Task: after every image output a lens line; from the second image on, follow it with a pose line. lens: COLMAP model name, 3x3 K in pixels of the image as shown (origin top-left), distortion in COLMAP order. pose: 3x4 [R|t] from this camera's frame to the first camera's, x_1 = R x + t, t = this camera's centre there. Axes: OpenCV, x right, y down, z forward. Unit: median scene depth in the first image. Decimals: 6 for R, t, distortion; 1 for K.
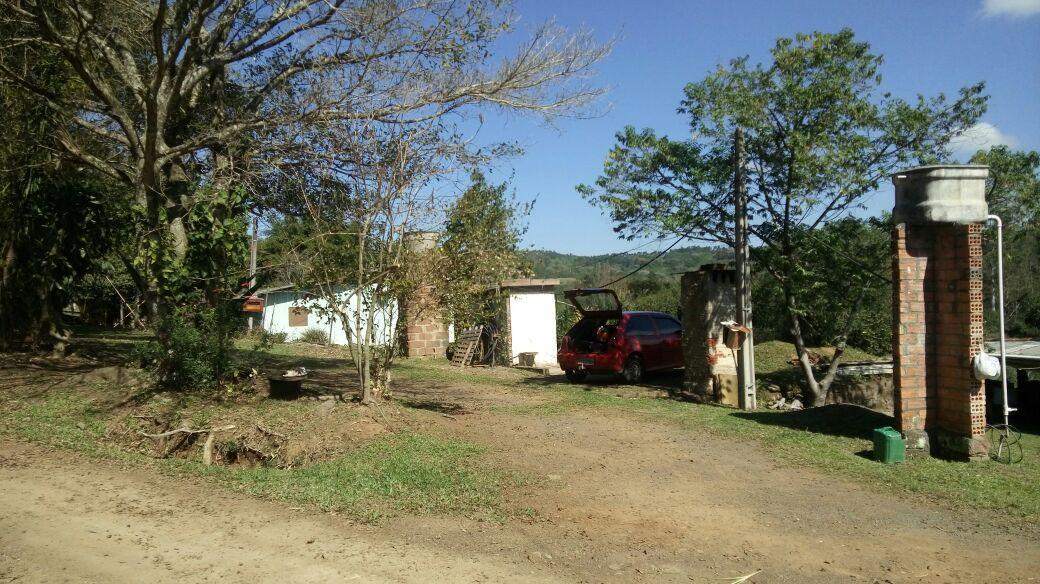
lens RADIAL K [[814.8, 0, 513.6], [0, 814.8, 288.9], [0, 0, 1]] dist [0.107066, -0.133426]
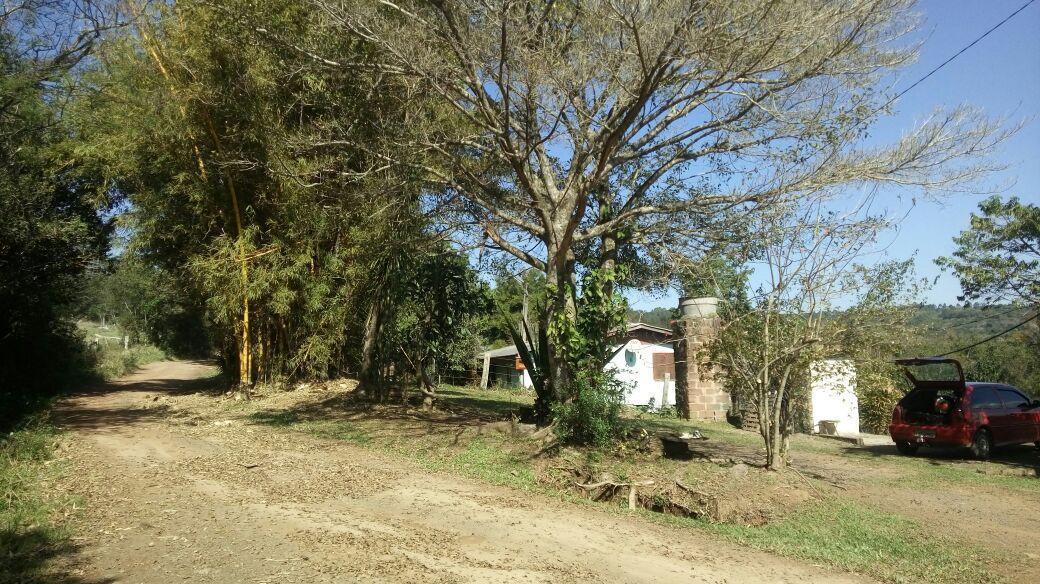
lens RADIAL K [[814.8, 0, 481.4], [0, 814.8, 291.1], [0, 0, 1]] dist [0.107066, -0.133426]
pose [[0.969859, -0.003868, -0.243637, -0.195707], [-0.011932, 0.997921, -0.063339, -0.012144], [0.243376, 0.064337, 0.967796, -0.100143]]
